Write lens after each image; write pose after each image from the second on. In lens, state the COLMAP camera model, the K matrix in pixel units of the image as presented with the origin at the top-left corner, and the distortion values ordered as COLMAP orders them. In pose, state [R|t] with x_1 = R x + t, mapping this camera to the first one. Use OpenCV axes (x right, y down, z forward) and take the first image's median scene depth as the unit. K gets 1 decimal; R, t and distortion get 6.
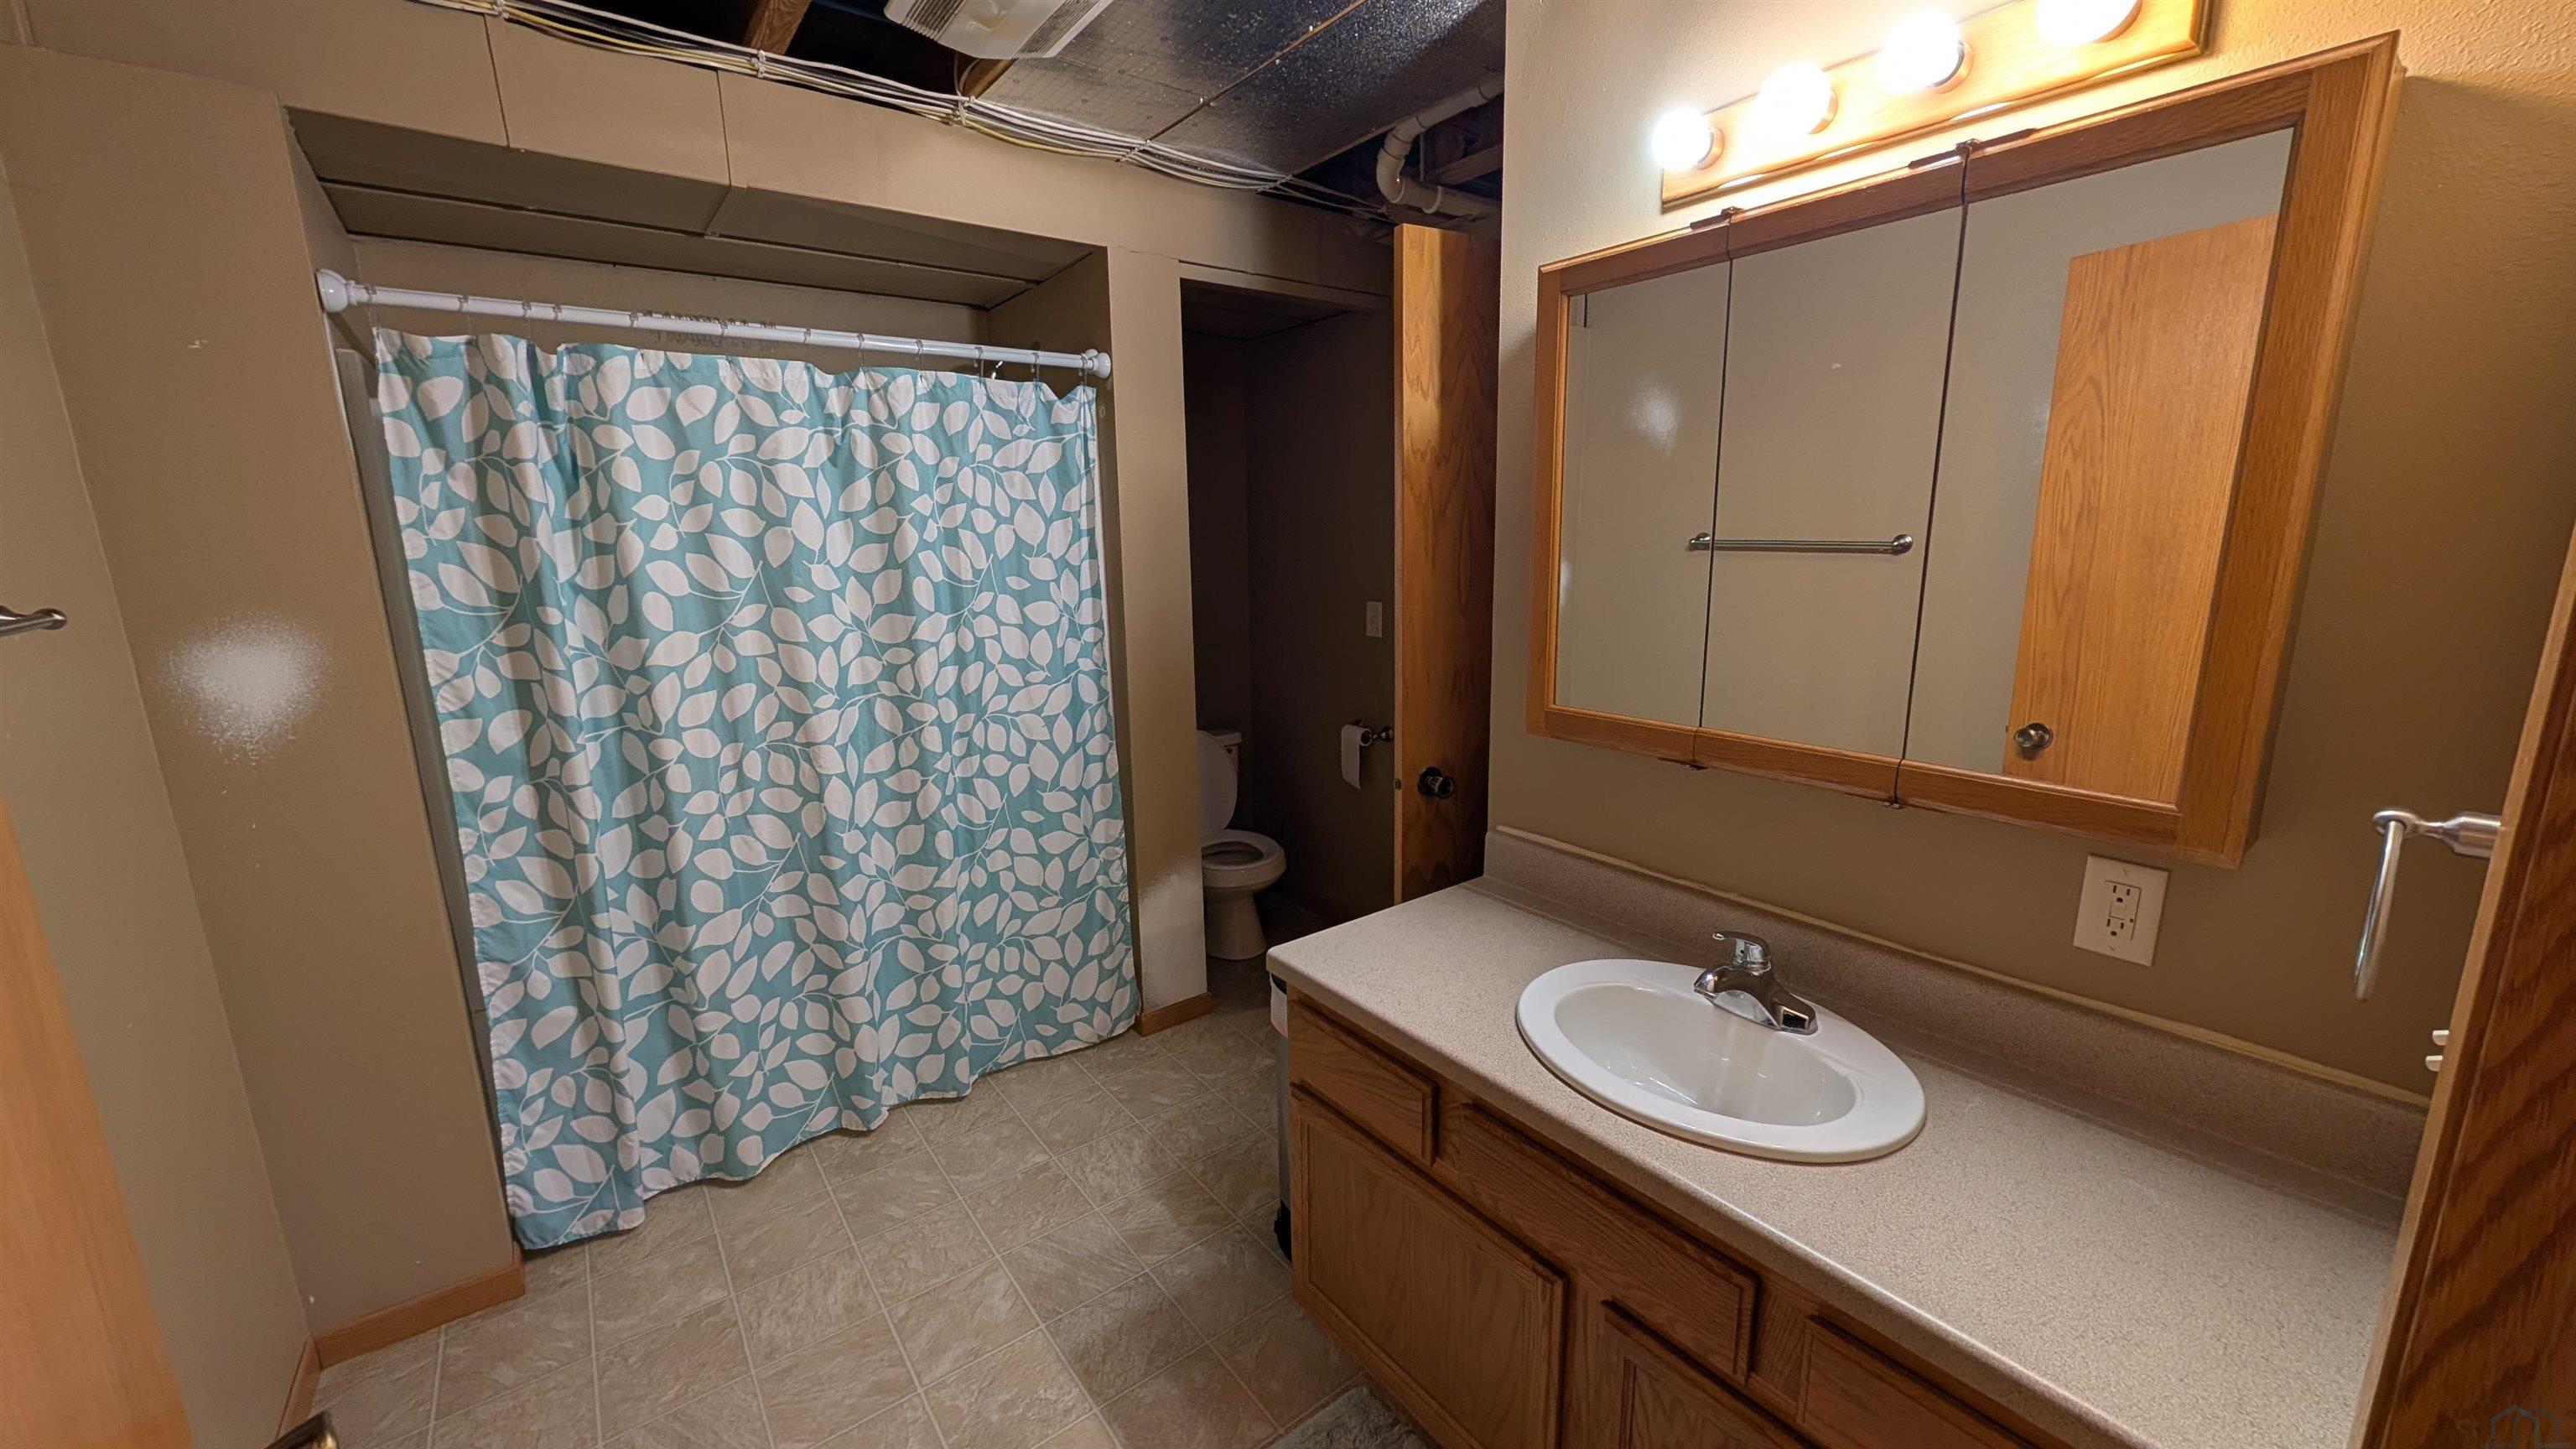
lens RADIAL K [[963.5, 0, 1297.4], [0, 963.5, 720.4], [0, 0, 1]] dist [-0.003205, -0.000480]
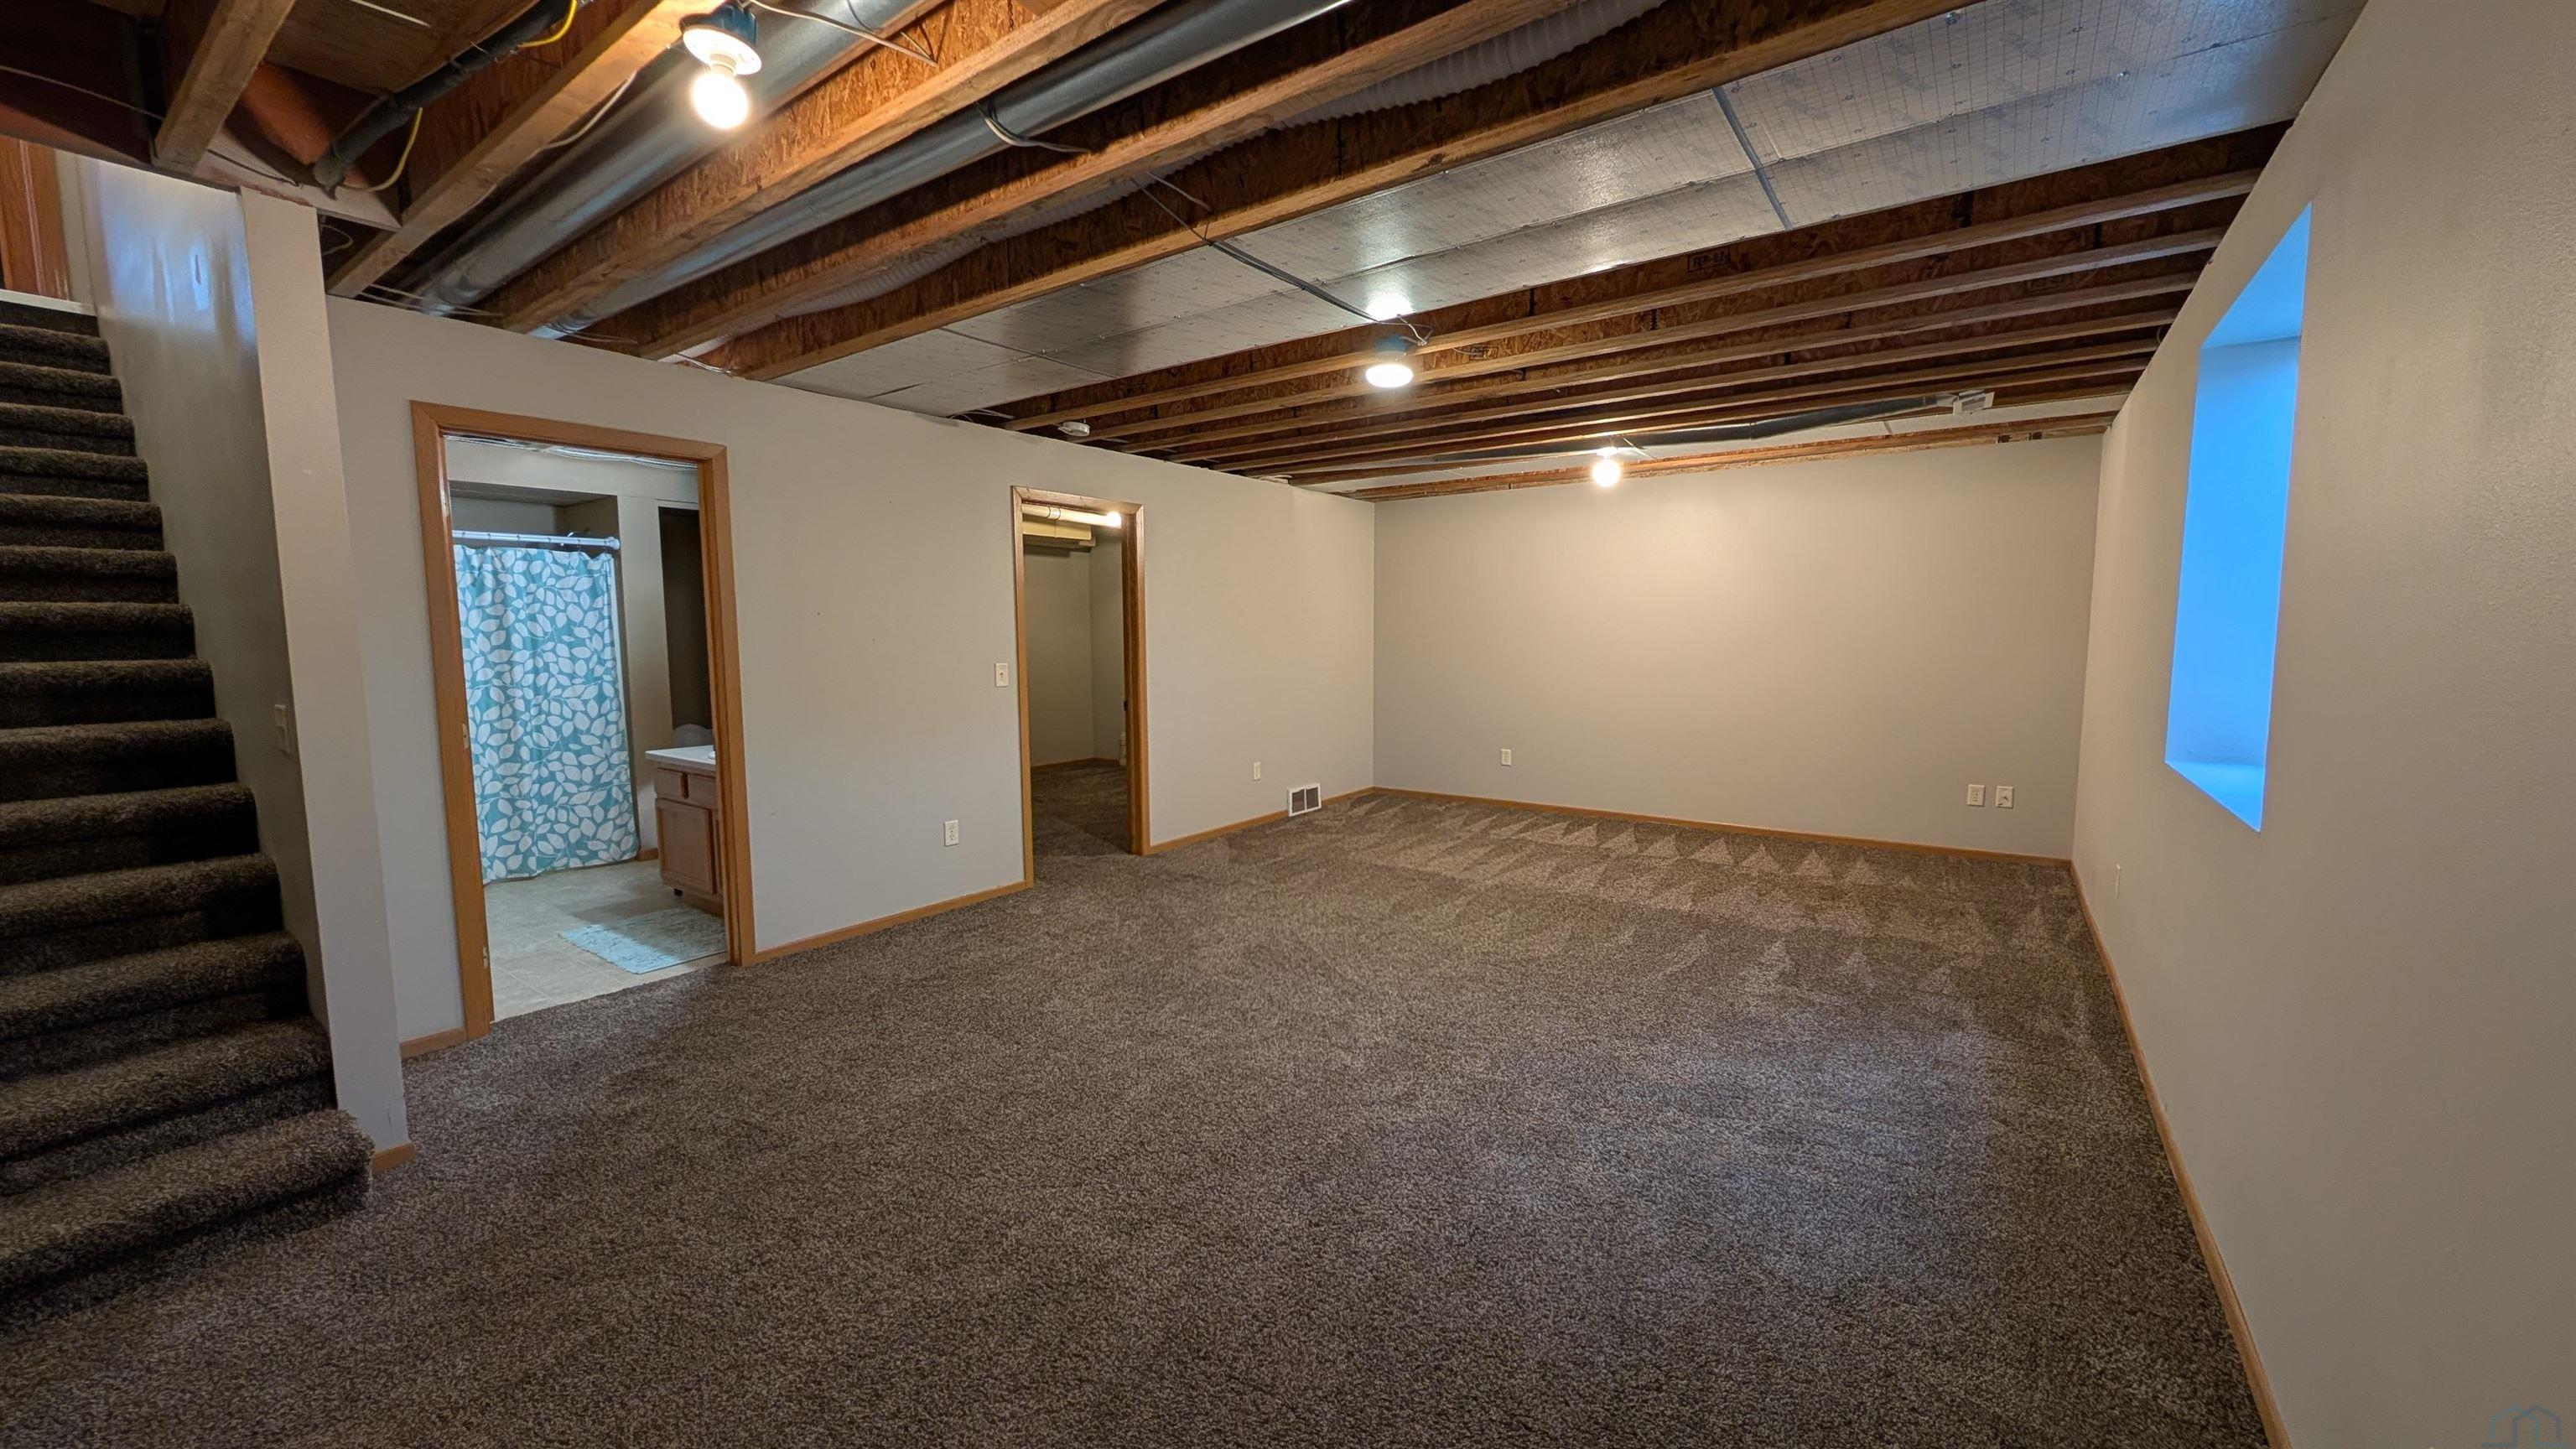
lens RADIAL K [[963.5, 0, 1297.4], [0, 963.5, 720.4], [0, 0, 1]] dist [-0.003205, -0.000480]
pose [[0.956493, -0.014866, 0.291375, 0.679275], [0.045269, 0.994168, -0.097881, 0.343122], [-0.288220, 0.106812, 0.951588, -1.600523]]
